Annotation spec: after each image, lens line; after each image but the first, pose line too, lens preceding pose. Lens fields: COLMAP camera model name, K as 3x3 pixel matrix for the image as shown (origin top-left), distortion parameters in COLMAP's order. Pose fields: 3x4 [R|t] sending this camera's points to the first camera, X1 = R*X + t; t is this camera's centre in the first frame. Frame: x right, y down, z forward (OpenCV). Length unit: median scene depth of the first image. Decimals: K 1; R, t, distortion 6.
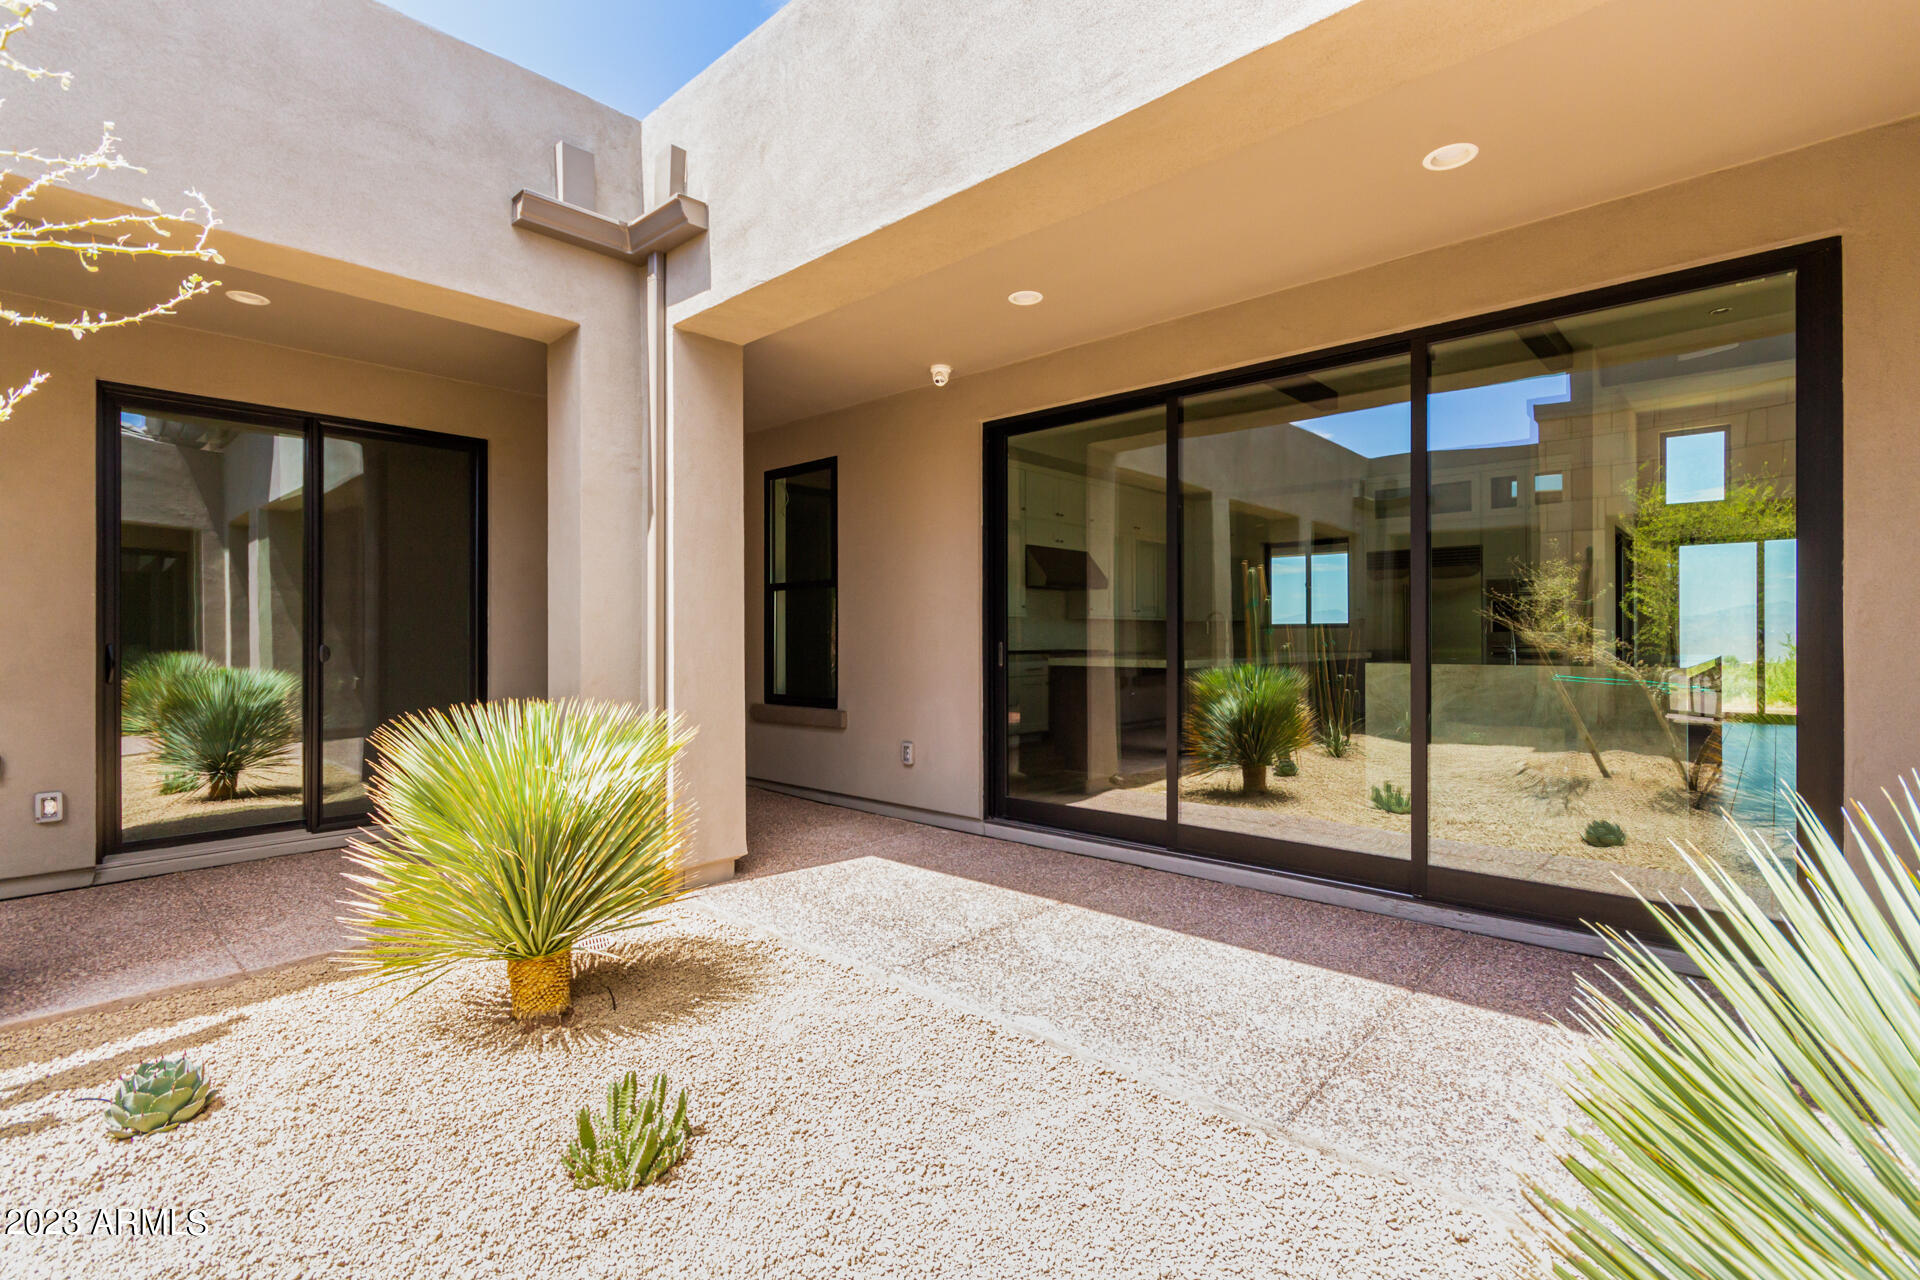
lens RADIAL K [[877.5, 0, 954.3], [0, 877.5, 637.7], [0, 0, 1]] dist [0.010728, -0.001987]
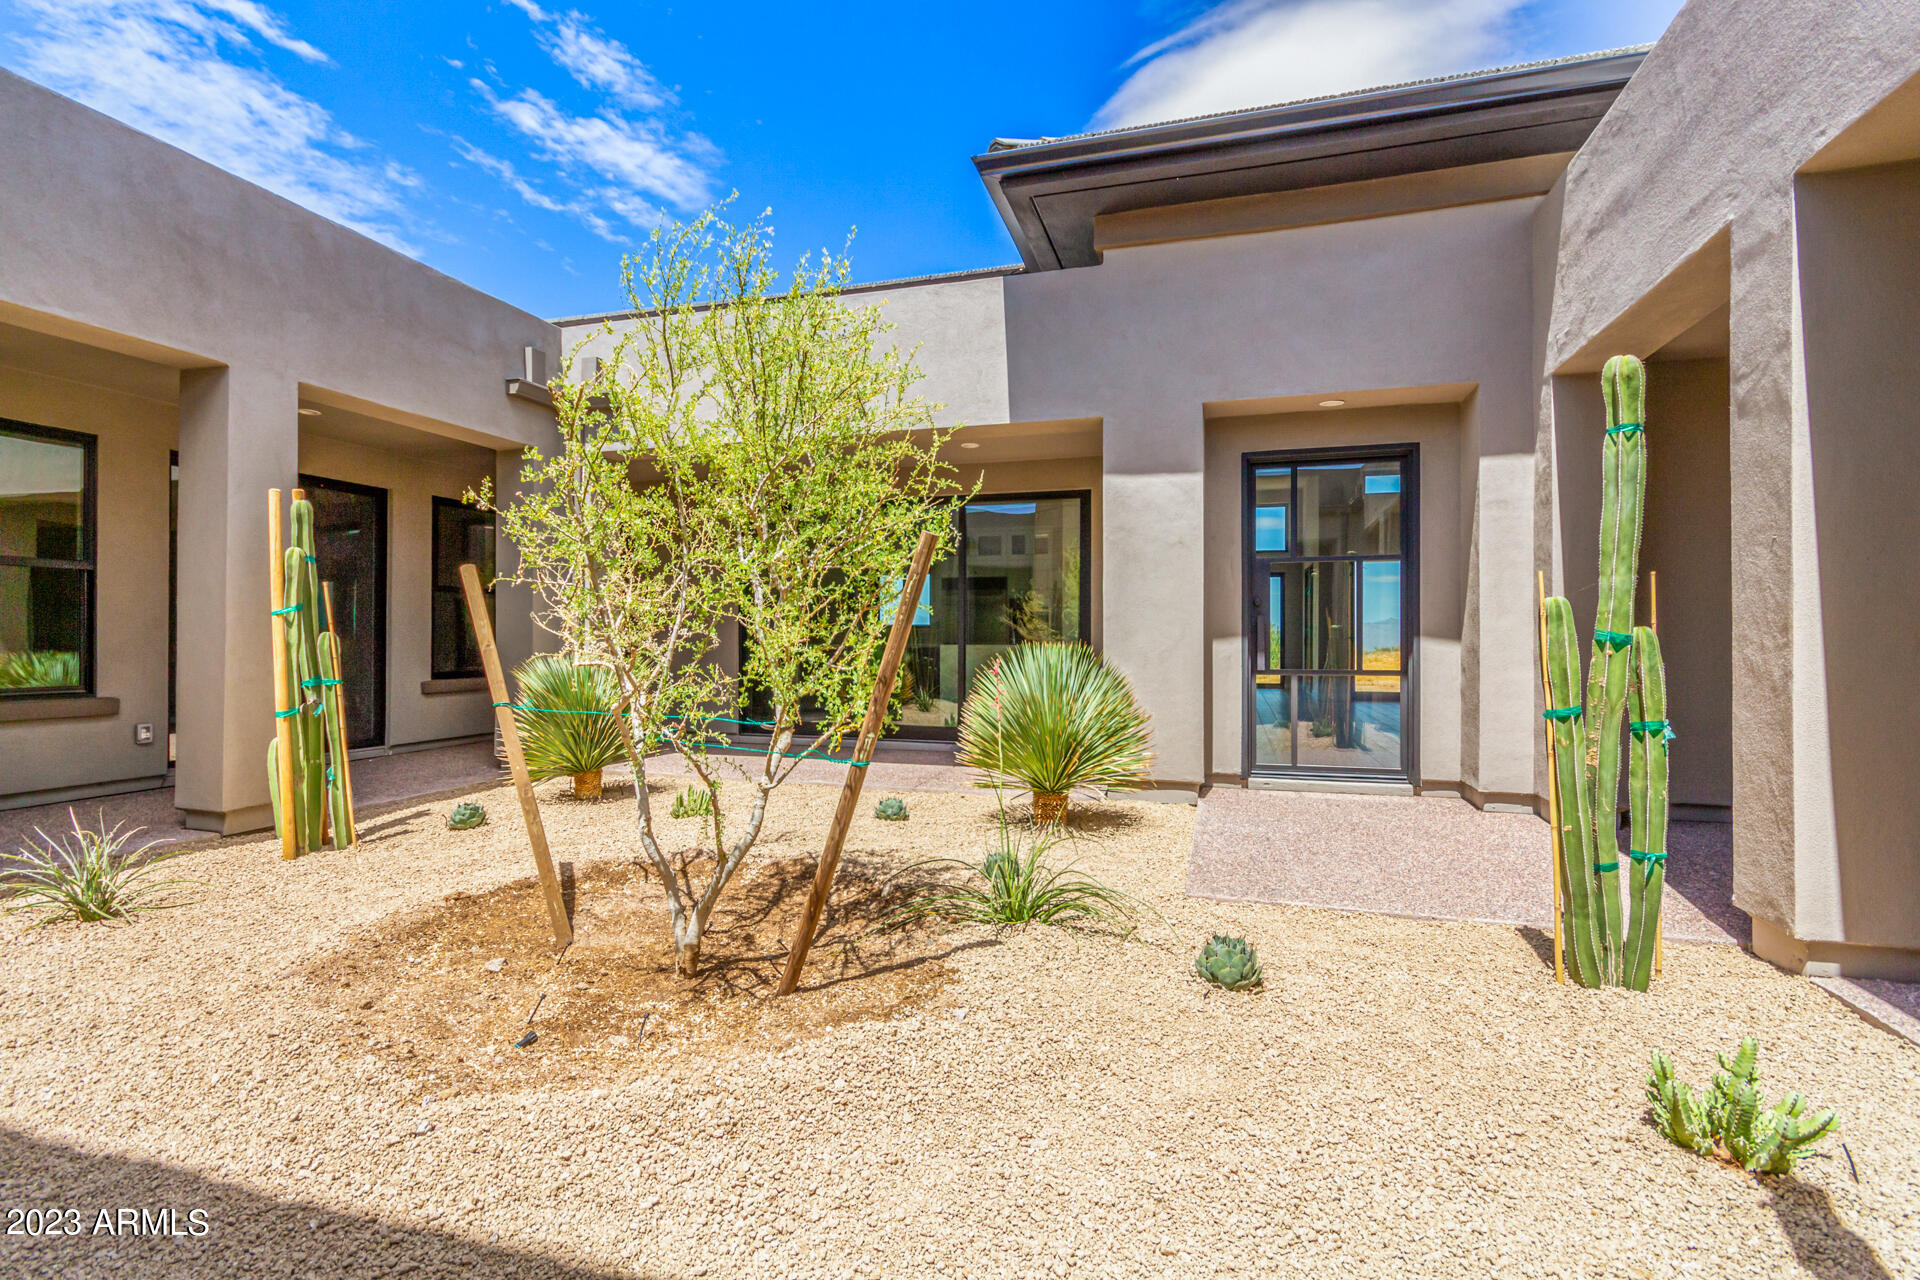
lens RADIAL K [[877.5, 0, 956.7], [0, 877.5, 634.3], [0, 0, 1]] dist [0.010728, -0.001987]
pose [[0.899180, 0.010377, 0.437455, -0.221591], [-0.010601, 0.999942, -0.001929, 0.005336], [-0.437450, -0.002903, 0.899238, -0.486361]]
